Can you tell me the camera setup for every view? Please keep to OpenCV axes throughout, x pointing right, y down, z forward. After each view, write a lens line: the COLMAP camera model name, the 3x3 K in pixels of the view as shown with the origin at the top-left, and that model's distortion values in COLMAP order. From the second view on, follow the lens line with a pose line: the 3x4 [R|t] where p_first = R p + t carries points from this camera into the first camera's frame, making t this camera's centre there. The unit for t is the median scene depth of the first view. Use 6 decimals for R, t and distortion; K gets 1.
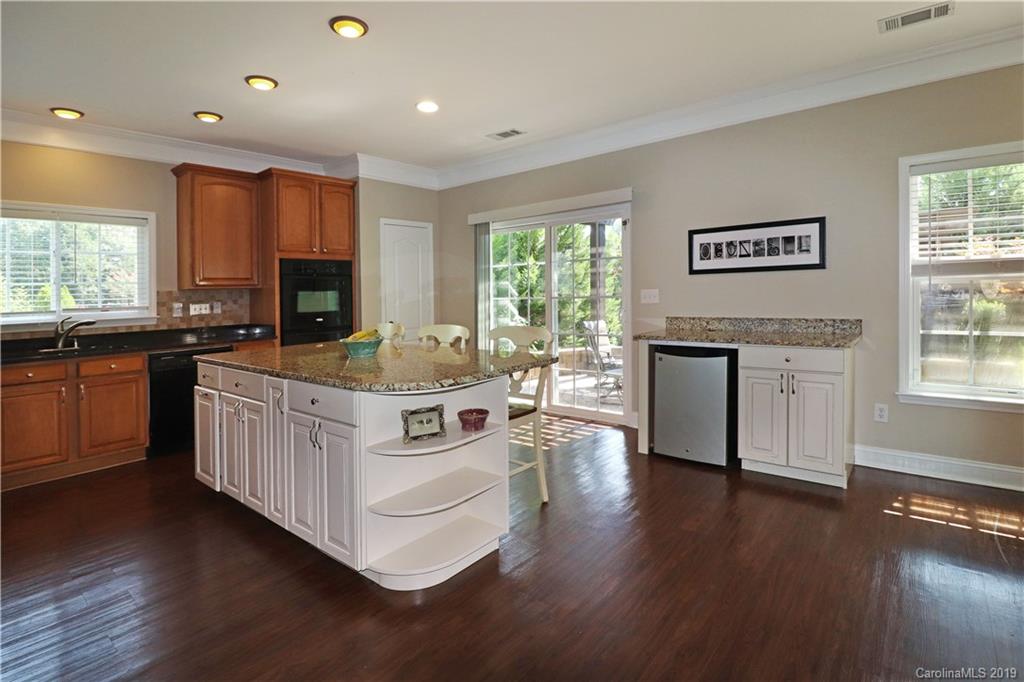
lens RADIAL K [[487.9, 0, 525.7], [0, 487.9, 305.9], [0, 0, 1]] dist [-0.016494, -0.000797]
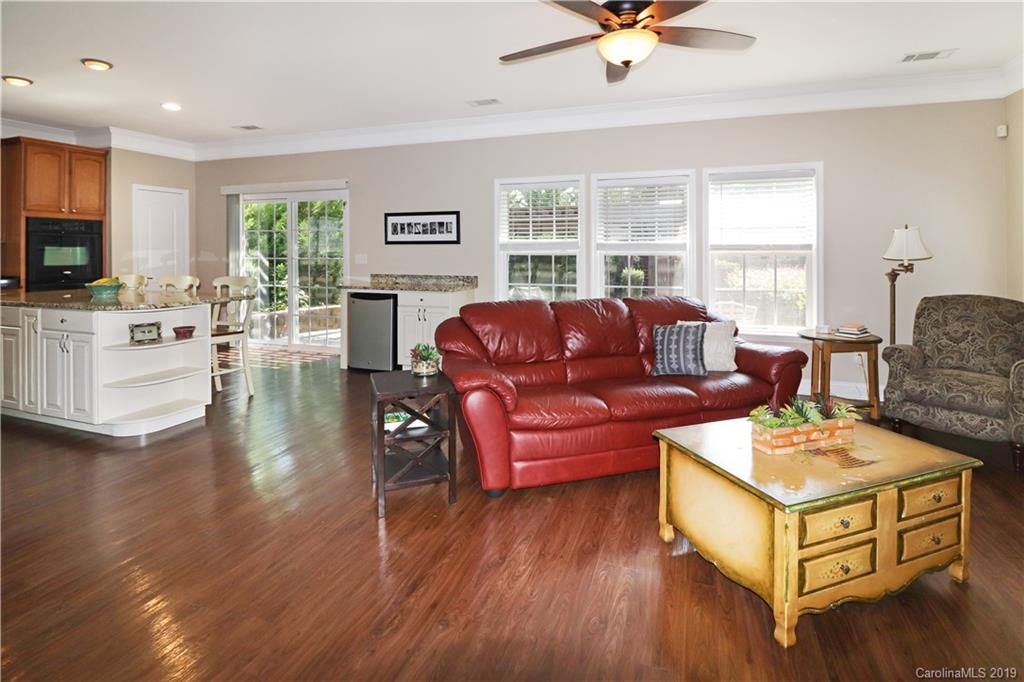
lens RADIAL K [[508.3, 0, 508.1], [0, 508.3, 272.2], [0, 0, 1]] dist [0.033127, -0.035611]
pose [[0.950968, 0.018227, 0.308753, 0.197479], [-0.019379, 0.999812, 0.000664, 0.008585], [-0.308683, -0.006615, 0.951142, -0.477011]]
